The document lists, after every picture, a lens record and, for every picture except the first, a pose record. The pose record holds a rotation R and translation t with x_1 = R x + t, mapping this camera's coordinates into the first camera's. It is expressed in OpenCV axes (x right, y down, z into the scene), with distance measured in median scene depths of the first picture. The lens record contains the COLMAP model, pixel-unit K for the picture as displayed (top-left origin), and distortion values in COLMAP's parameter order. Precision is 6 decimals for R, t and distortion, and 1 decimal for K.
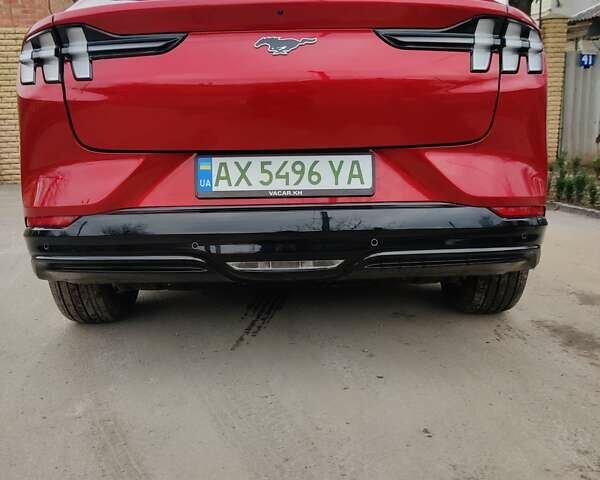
lens RADIAL K [[618.8, 0, 298.4], [0, 618.8, 222.6], [0, 0, 1]] dist [0.062624, -0.140904]
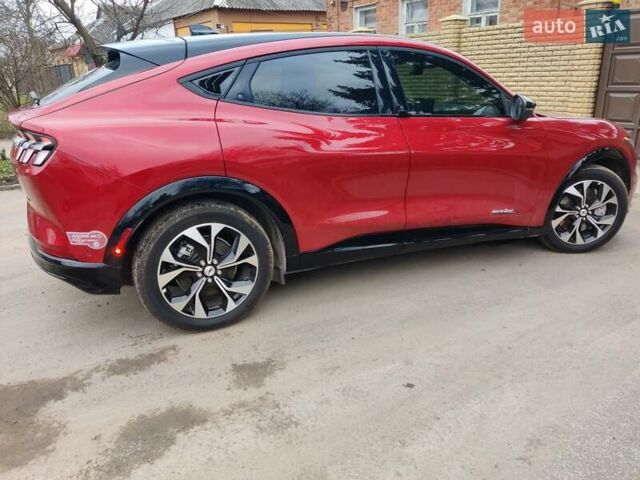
lens RADIAL K [[491.9, 0, 320.0], [0, 491.9, 240.0], [0, 0, 1]] dist [0.000591, -0.005100]
pose [[0.423191, 0.305185, -0.853095, 1.790093], [-0.145336, 0.952237, 0.268556, -0.502002], [0.894308, 0.010335, 0.447332, 1.118586]]
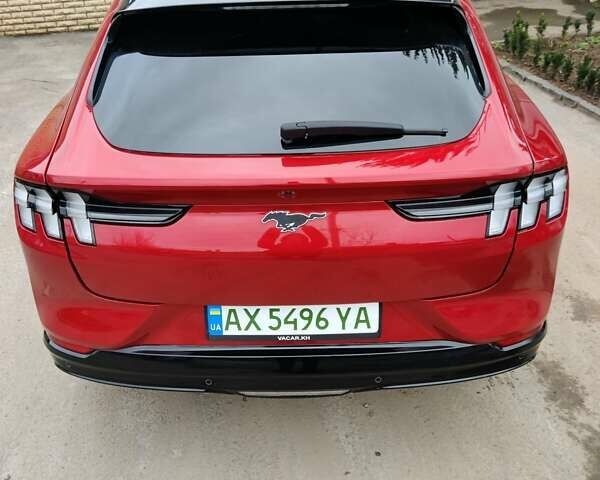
lens RADIAL K [[627.0, 0, 293.3], [0, 627.0, 231.8], [0, 0, 1]] dist [0.059707, -0.119417]
pose [[0.999954, 0.000533, -0.009529, -0.011745], [0.002945, 0.932509, 0.361135, -0.587432], [0.009079, -0.361147, 0.932465, 0.086948]]
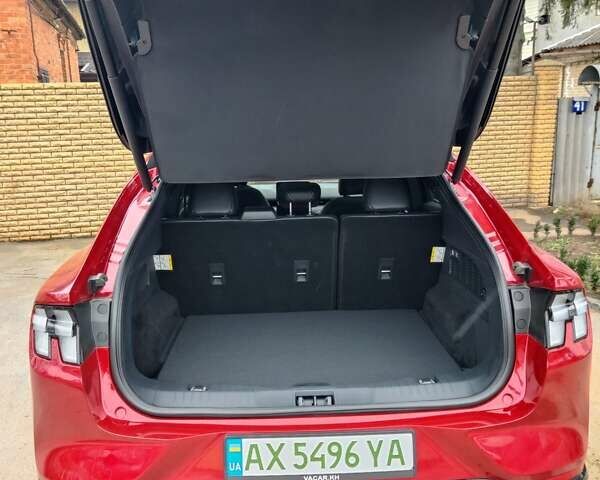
lens RADIAL K [[618.8, 0, 298.4], [0, 618.8, 222.6], [0, 0, 1]] dist [0.062624, -0.140904]
pose [[0.999612, -0.004626, 0.027480, -0.079072], [0.004442, 0.999967, 0.006754, -0.436766], [-0.027510, -0.006630, 0.999600, 0.064332]]
